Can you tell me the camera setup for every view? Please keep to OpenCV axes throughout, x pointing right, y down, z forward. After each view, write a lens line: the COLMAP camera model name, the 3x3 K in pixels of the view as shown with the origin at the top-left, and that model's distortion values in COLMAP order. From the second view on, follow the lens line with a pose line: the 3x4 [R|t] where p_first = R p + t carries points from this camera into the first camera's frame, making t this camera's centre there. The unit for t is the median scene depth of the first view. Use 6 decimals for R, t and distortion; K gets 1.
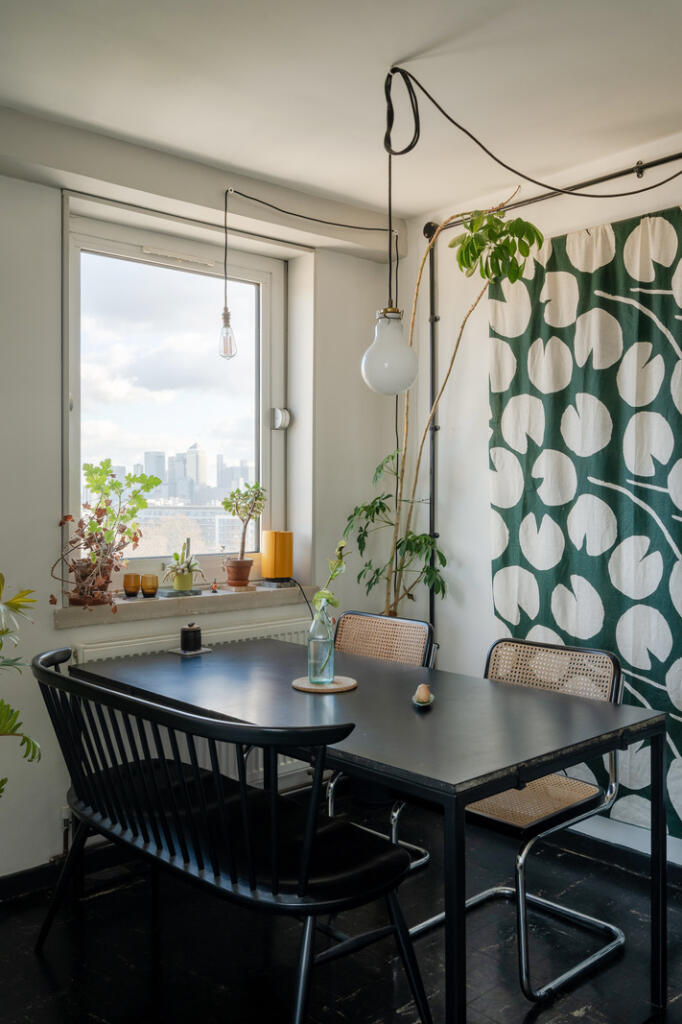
lens RADIAL K [[903.3, 0, 335.7], [0, 903.3, 511.6], [0, 0, 1]] dist [0.008571, 0.002157]
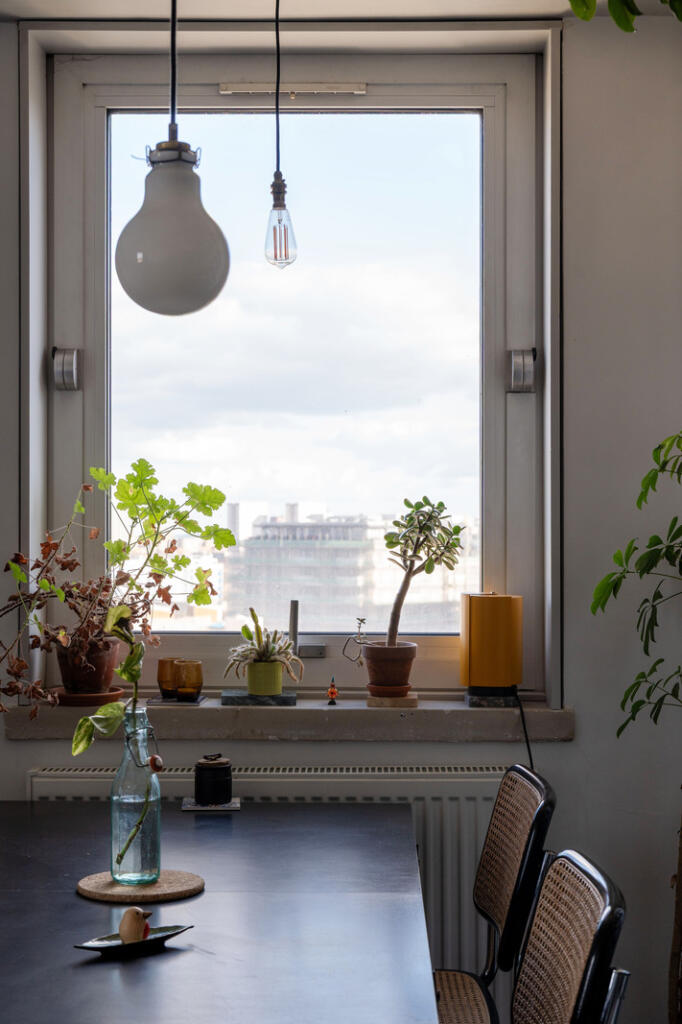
lens RADIAL K [[1648.5, 0, 340.5], [0, 1648.5, 536.2], [0, 0, 1]] dist [-0.005659, 0.000000]
pose [[0.734529, 0.006392, -0.678547, 0.558292], [-0.015753, 0.999847, -0.007634, -0.002607], [0.678394, 0.016296, 0.734517, 0.302085]]
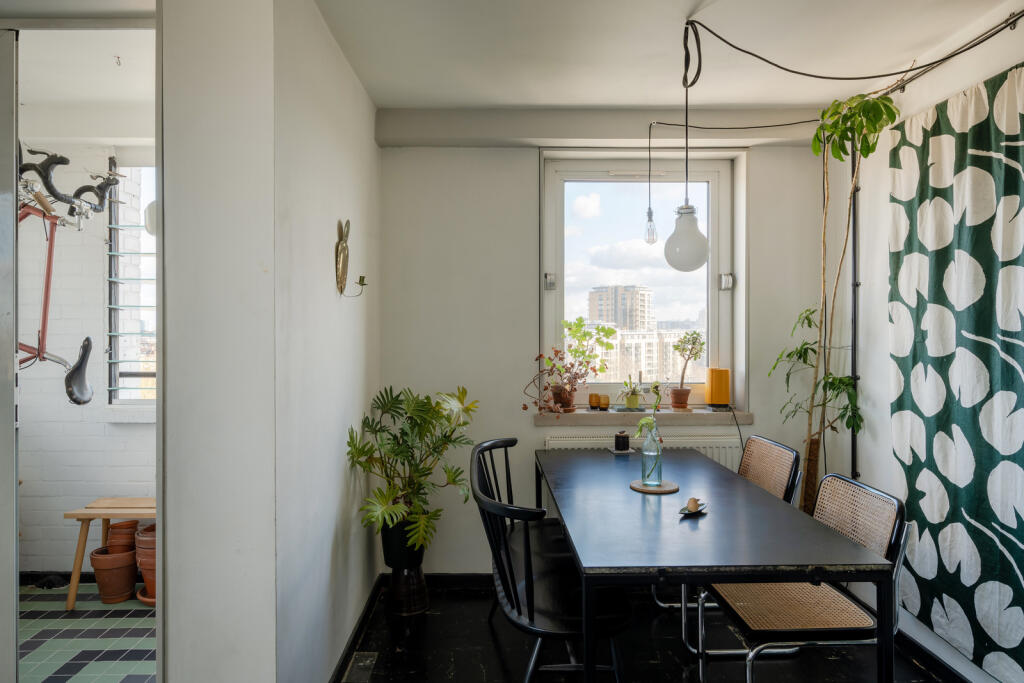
lens RADIAL K [[658.0, 0, 506.3], [0, 658.0, 331.5], [0, 0, 1]] dist [0.023038, -0.005560]
pose [[0.759876, 0.006463, -0.650036, 0.364486], [-0.011936, 0.999921, -0.004011, -0.027053], [0.649958, 0.010807, 0.759893, 0.082566]]
